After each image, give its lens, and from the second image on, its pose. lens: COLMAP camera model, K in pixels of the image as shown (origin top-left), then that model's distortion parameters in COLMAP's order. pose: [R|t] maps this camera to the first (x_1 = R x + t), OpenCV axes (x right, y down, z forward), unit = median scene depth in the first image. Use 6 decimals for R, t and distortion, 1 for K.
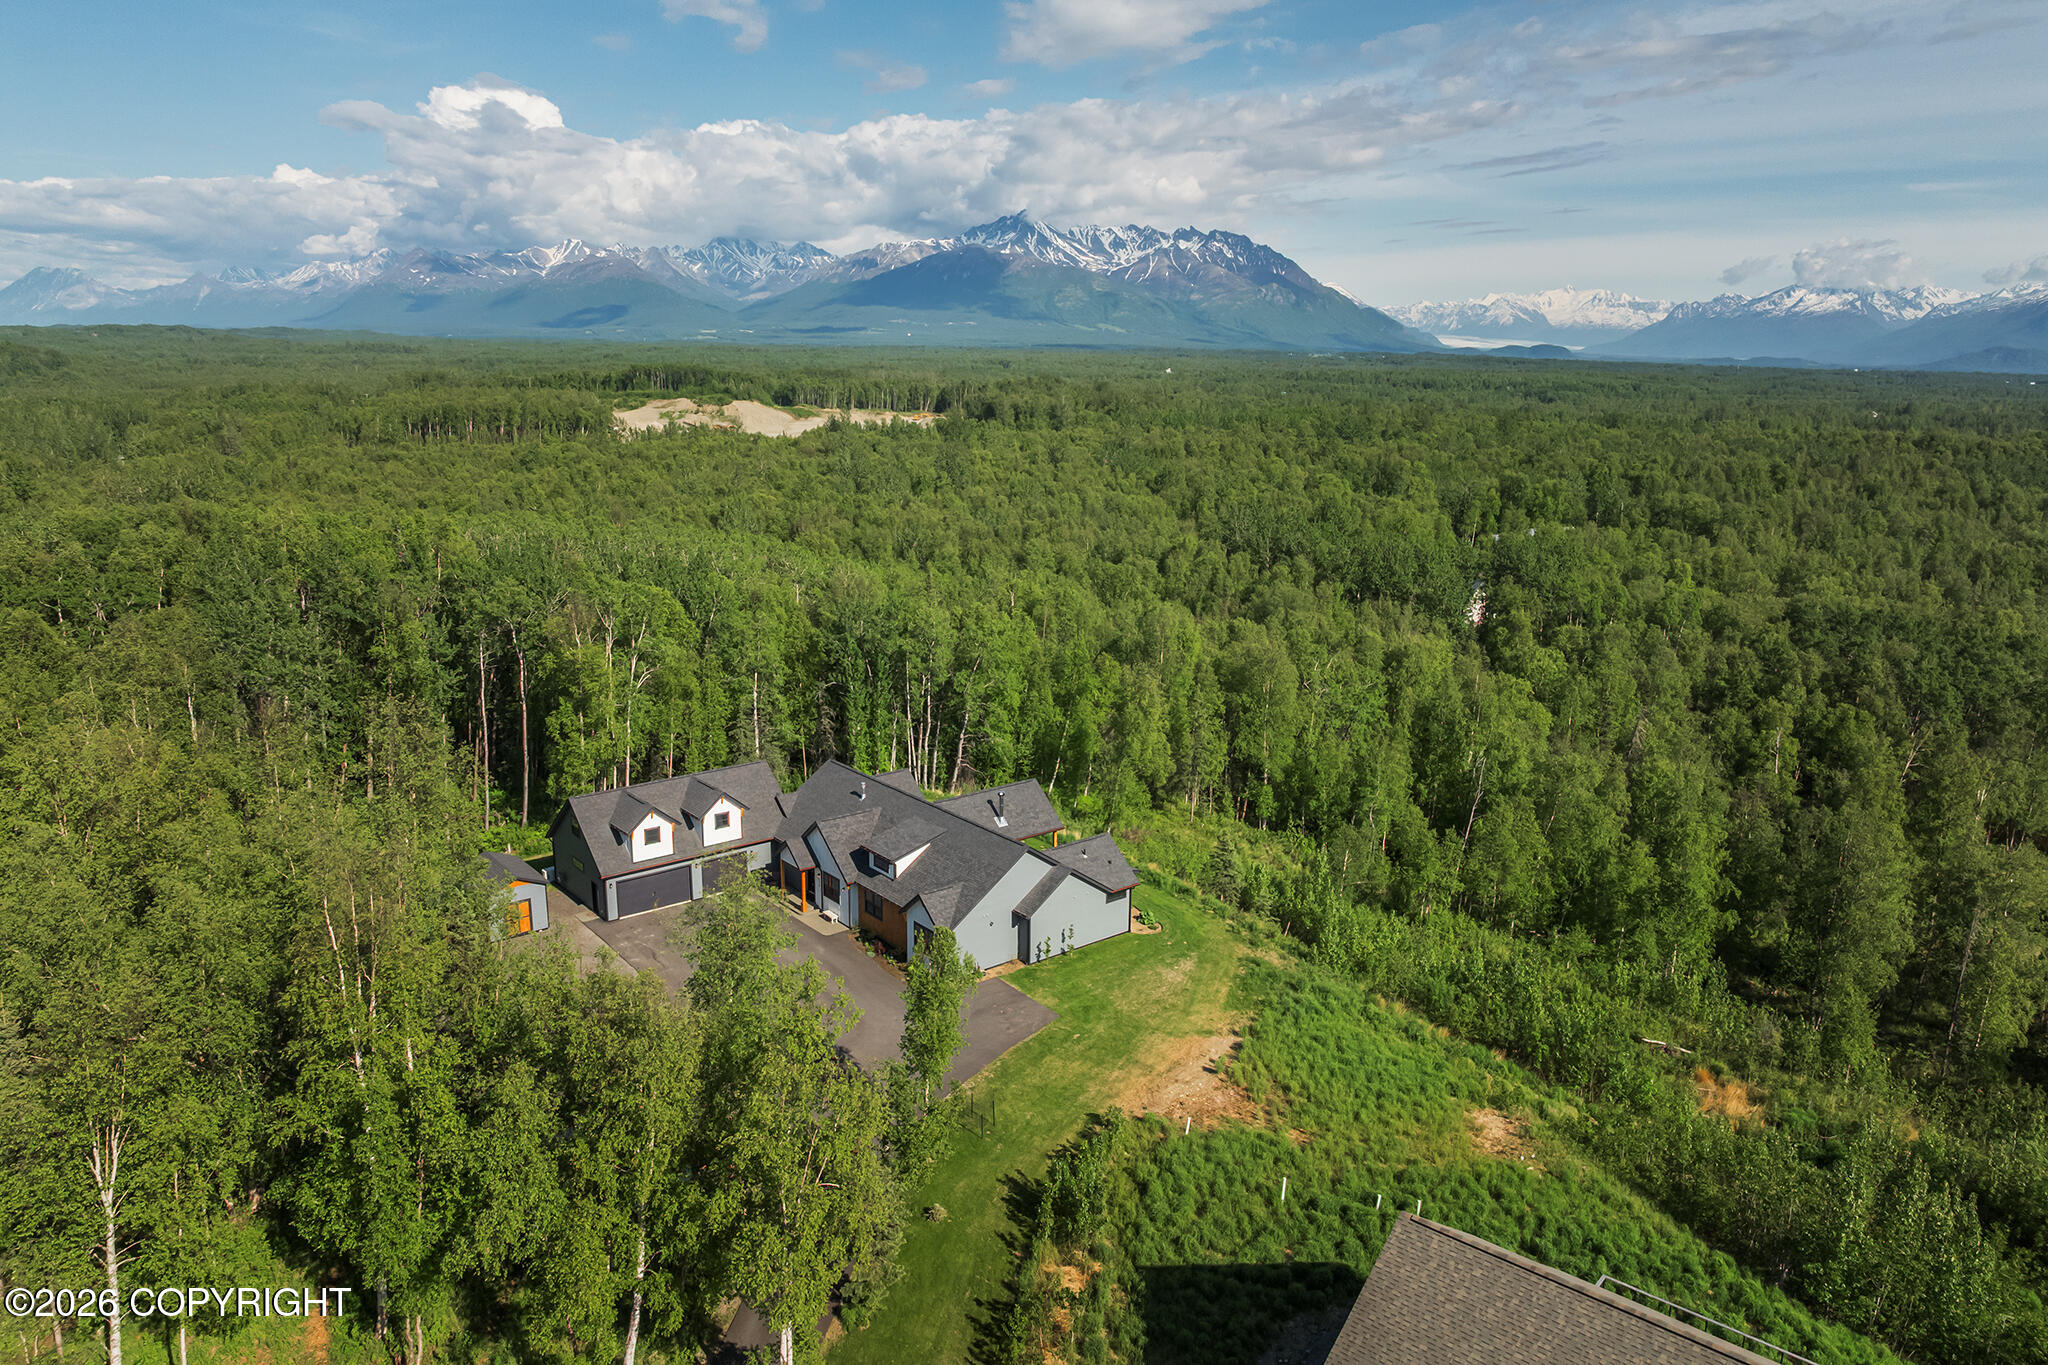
lens RADIAL K [[1447.9, 0, 1027.3], [0, 1447.9, 665.7], [0, 0, 1]] dist [-0.042669, 0.010571]
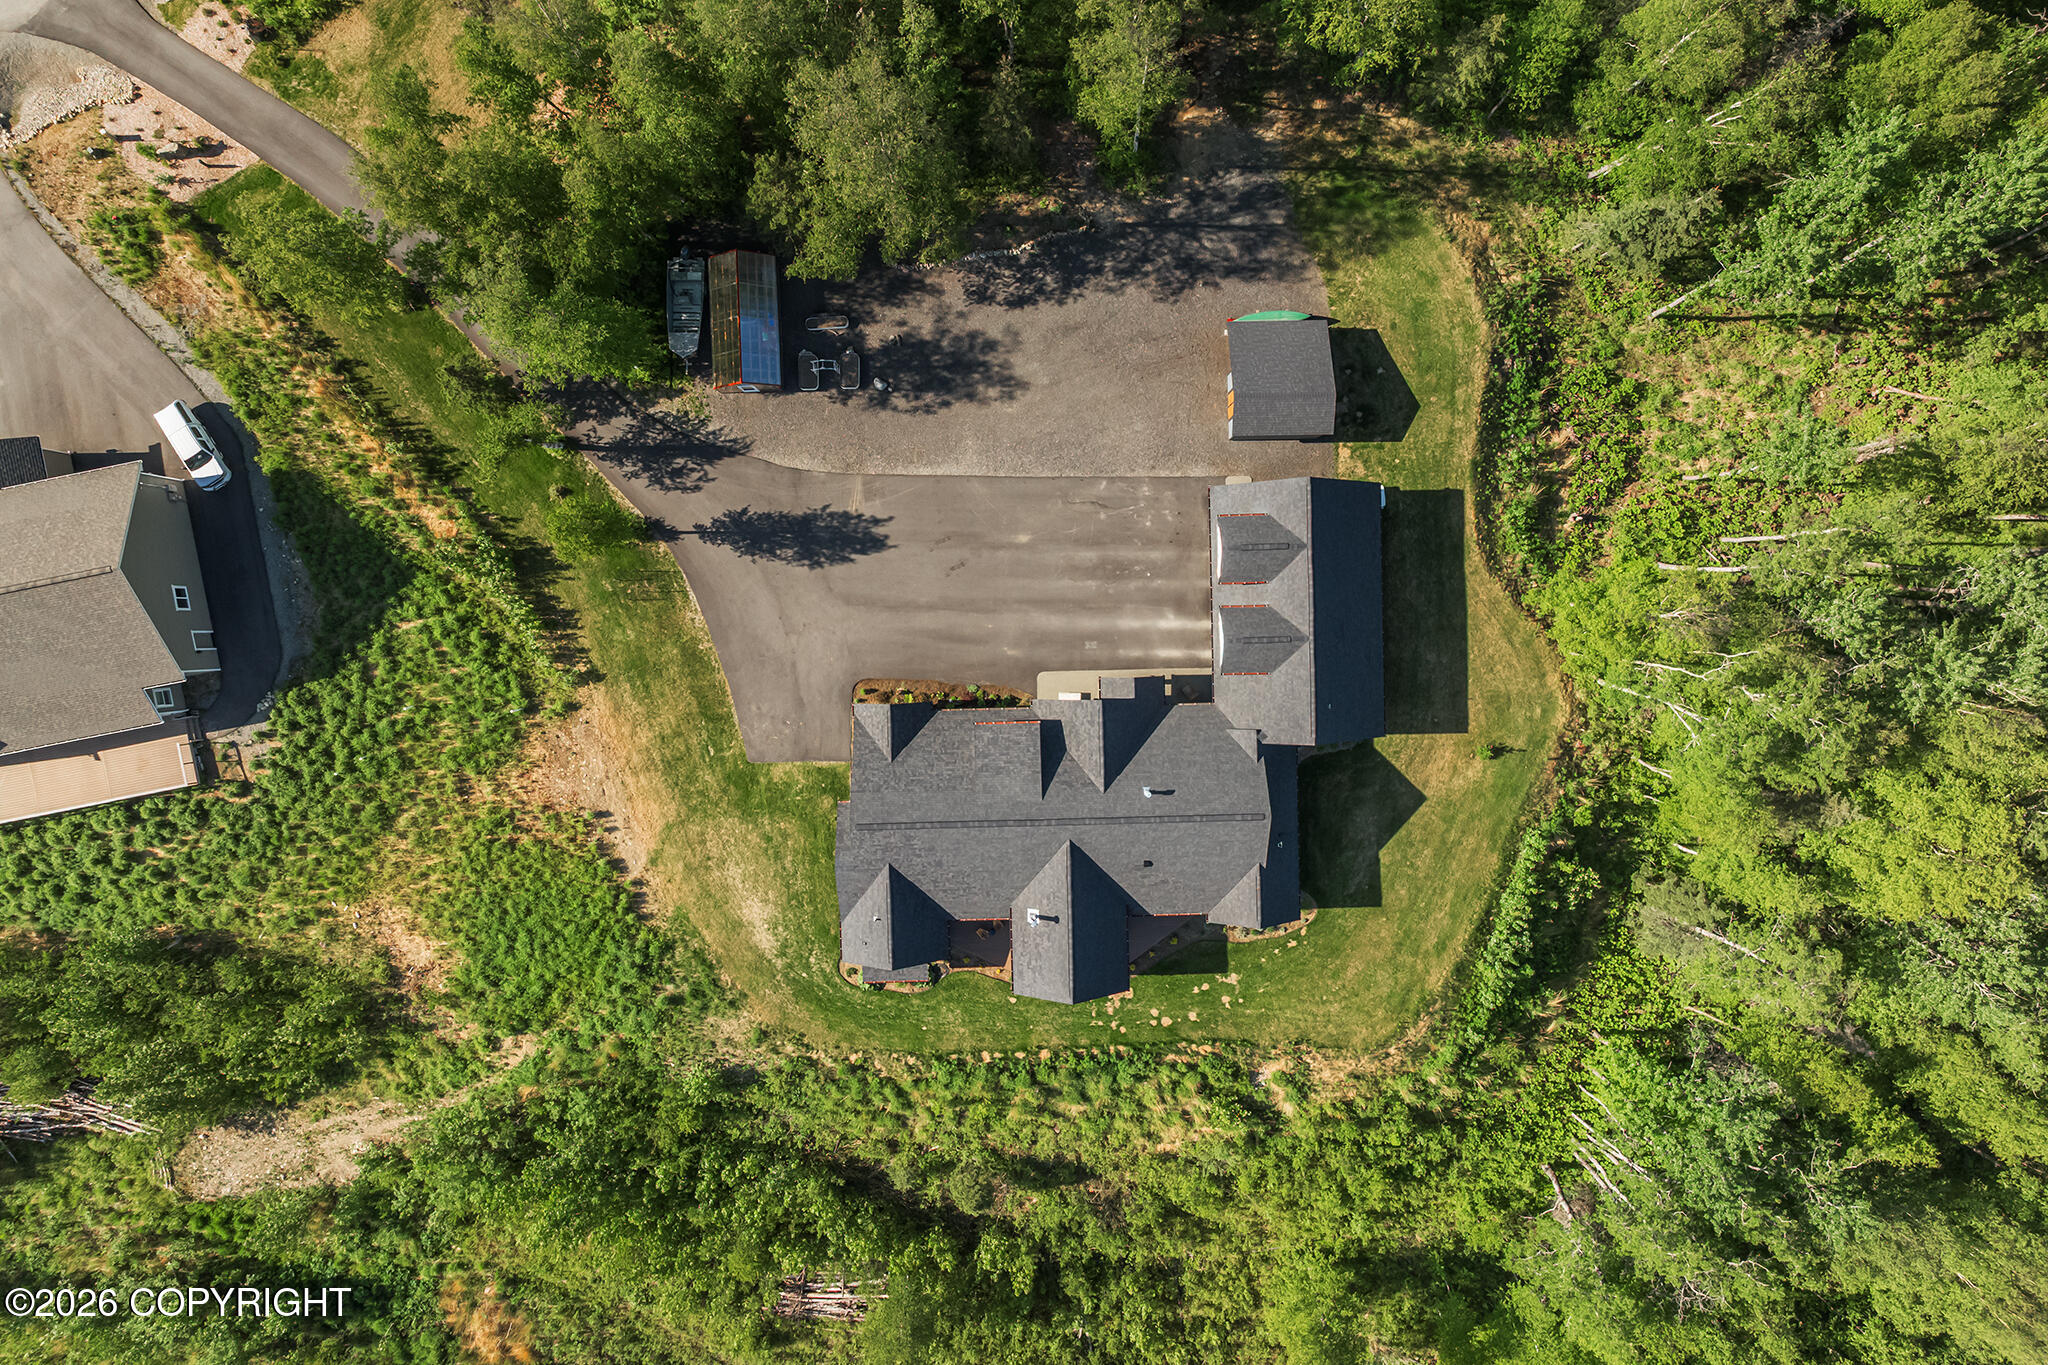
lens RADIAL K [[1447.9, 0, 1023.2], [0, 1447.9, 660.7], [0, 0, 1]] dist [-0.042669, 0.010571]
pose [[-0.607096, 0.794625, 0.002320, -0.063136], [-0.193314, -0.150524, 0.969522, -0.318002], [0.770756, 0.588144, 0.244995, 0.336232]]
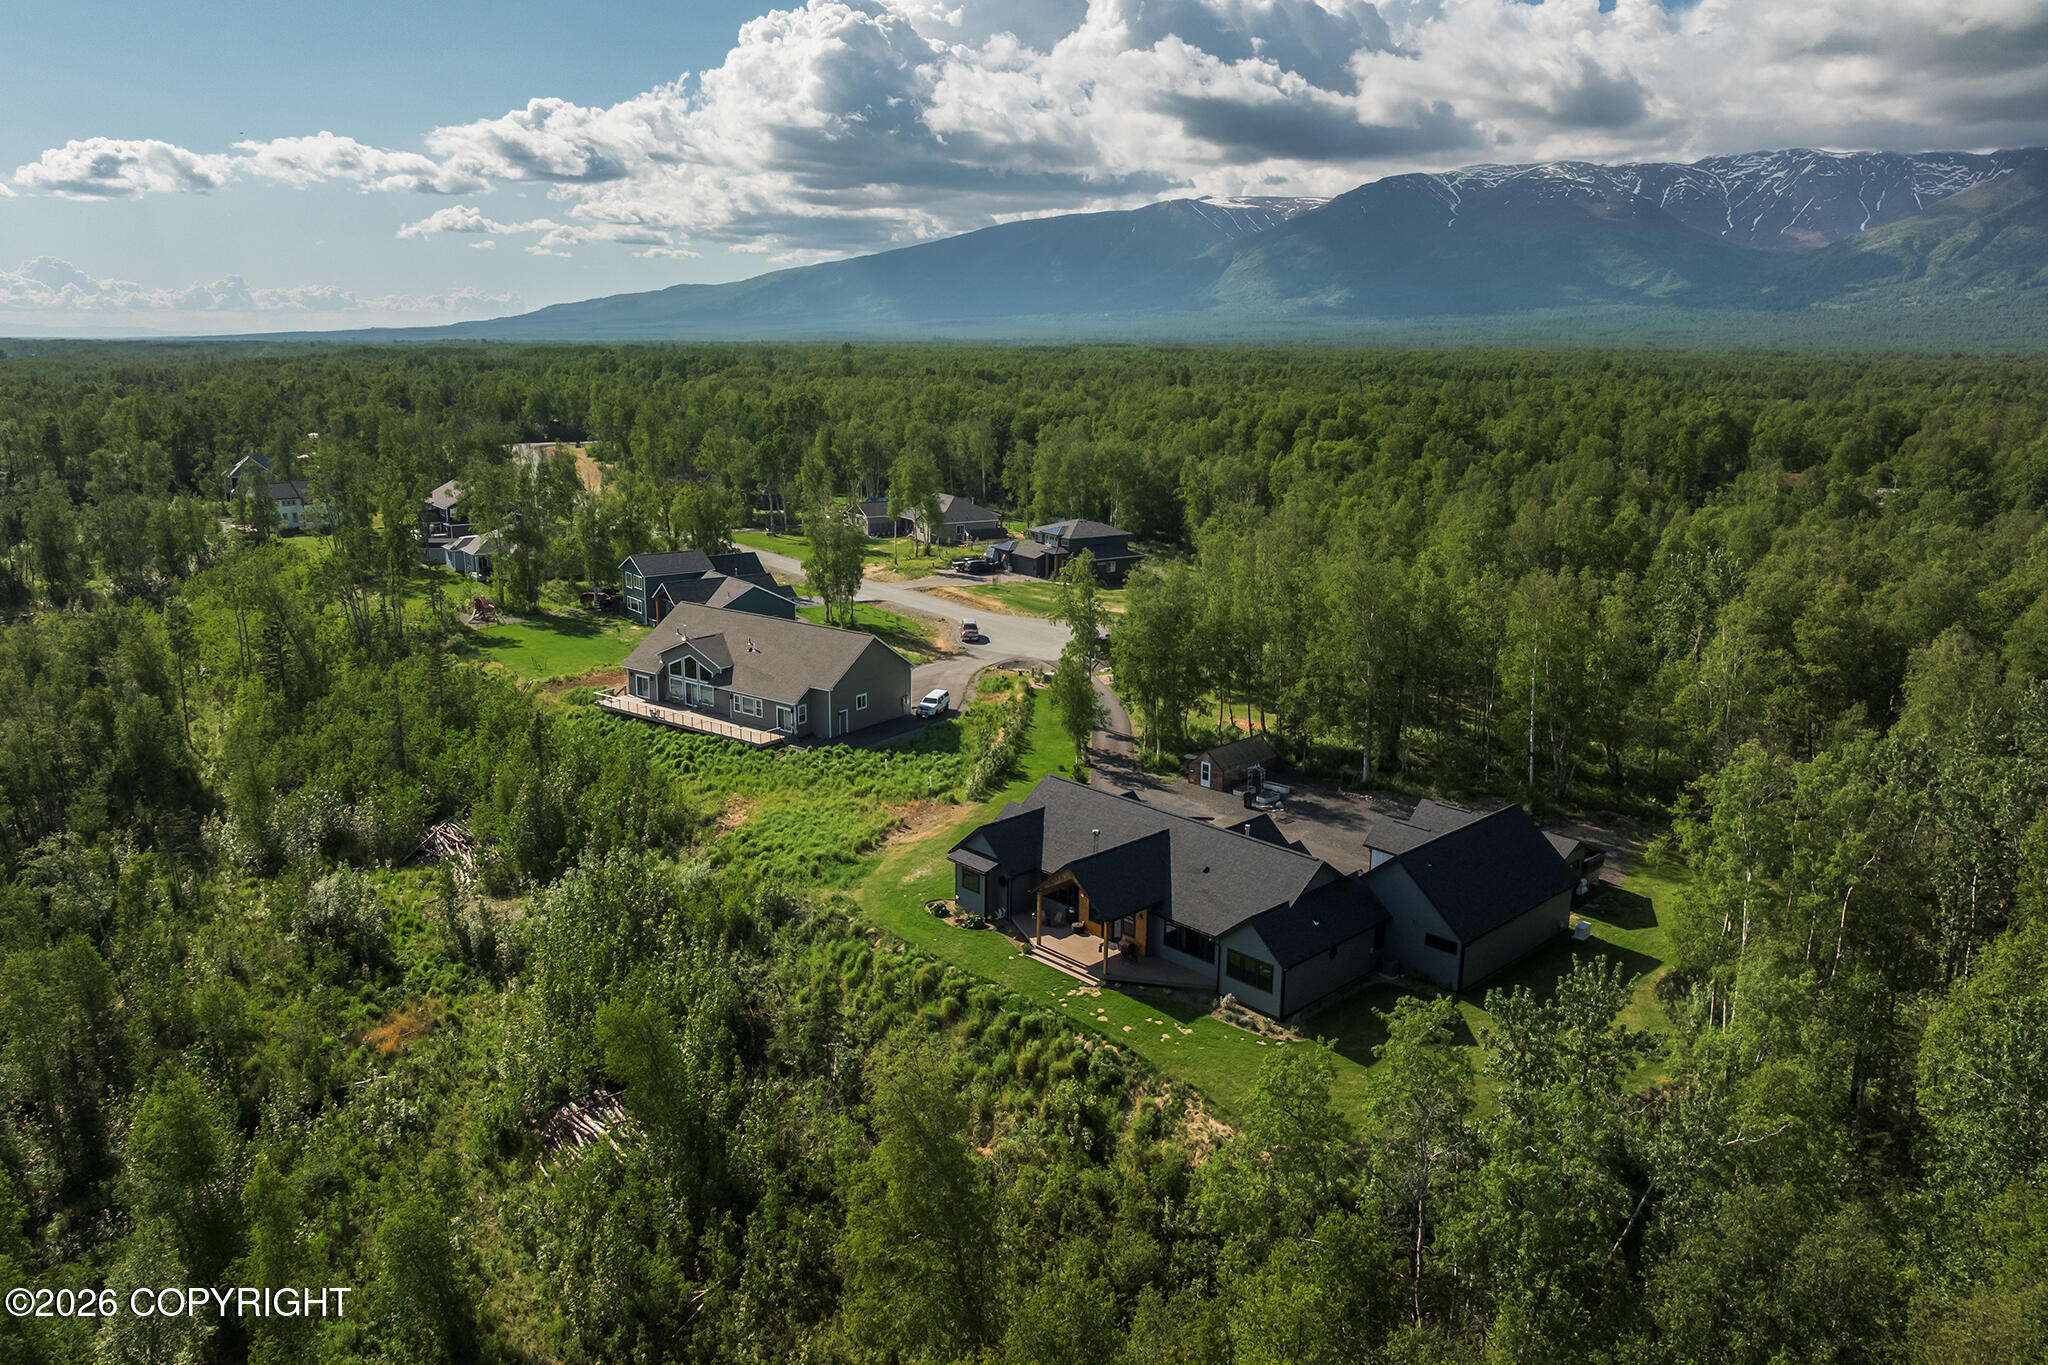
lens RADIAL K [[1447.9, 0, 1024.4], [0, 1447.9, 663.5], [0, 0, 1]] dist [-0.042669, 0.010571]
pose [[-0.995907, 0.001121, -0.090376, 0.052179], [-0.038702, 0.898321, 0.437632, -0.193638], [0.081677, 0.439339, -0.894600, 0.838824]]
